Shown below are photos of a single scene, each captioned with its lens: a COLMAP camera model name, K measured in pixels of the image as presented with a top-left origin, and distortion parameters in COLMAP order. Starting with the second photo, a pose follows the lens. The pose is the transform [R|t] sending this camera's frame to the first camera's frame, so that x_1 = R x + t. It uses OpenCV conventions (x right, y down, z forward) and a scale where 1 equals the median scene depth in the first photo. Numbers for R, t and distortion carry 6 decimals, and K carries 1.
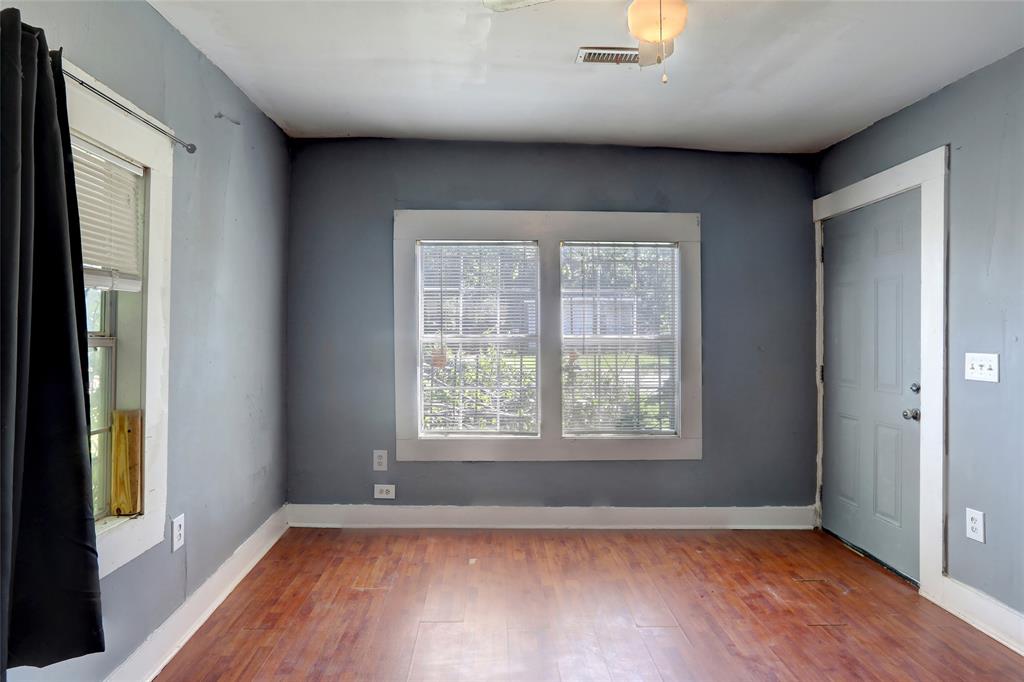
lens RADIAL K [[574.3, 0, 512.0], [0, 574.3, 343.7], [0, 0, 1]] dist [-0.047440, 0.018278]
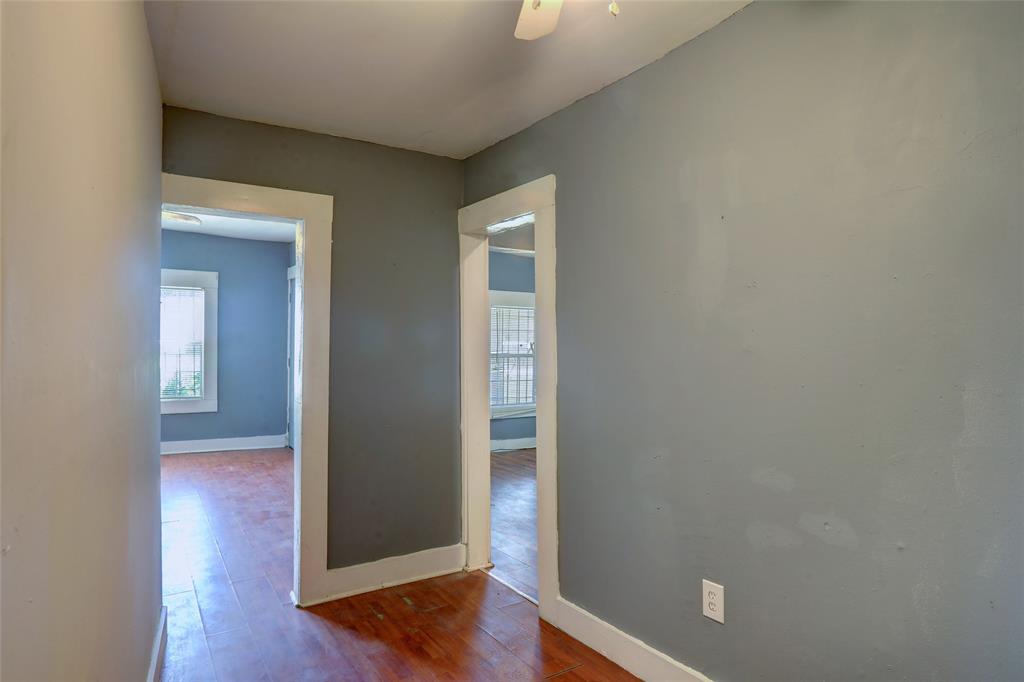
lens RADIAL K [[604.7, 0, 512.0], [0, 604.7, 341.0], [0, 0, 1]] dist [-0.036997, 0.002427]
pose [[0.852698, 0.012673, 0.522250, 0.164560], [-0.015823, 0.999874, 0.001571, -0.038587], [-0.522165, -0.009603, 0.852791, -1.245814]]
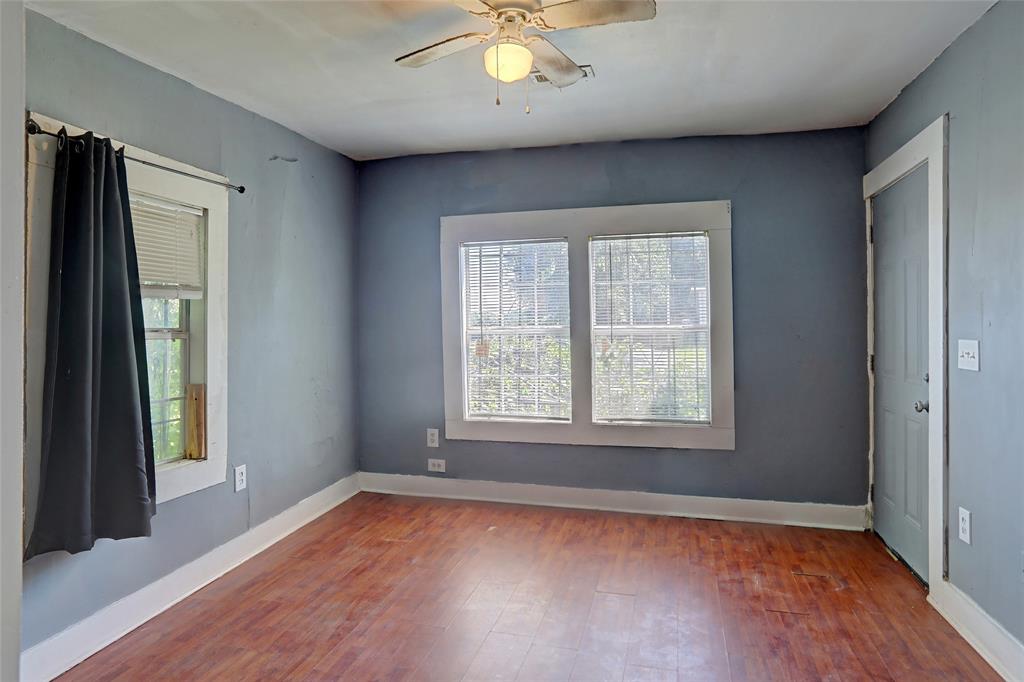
lens RADIAL K [[604.7, 0, 512.0], [0, 604.7, 341.0], [0, 0, 1]] dist [-0.036997, 0.002427]
pose [[0.956712, -0.005989, -0.290974, 0.316035], [0.008368, 0.999941, 0.006930, 0.004739], [0.290915, -0.009065, 0.956706, -0.119339]]
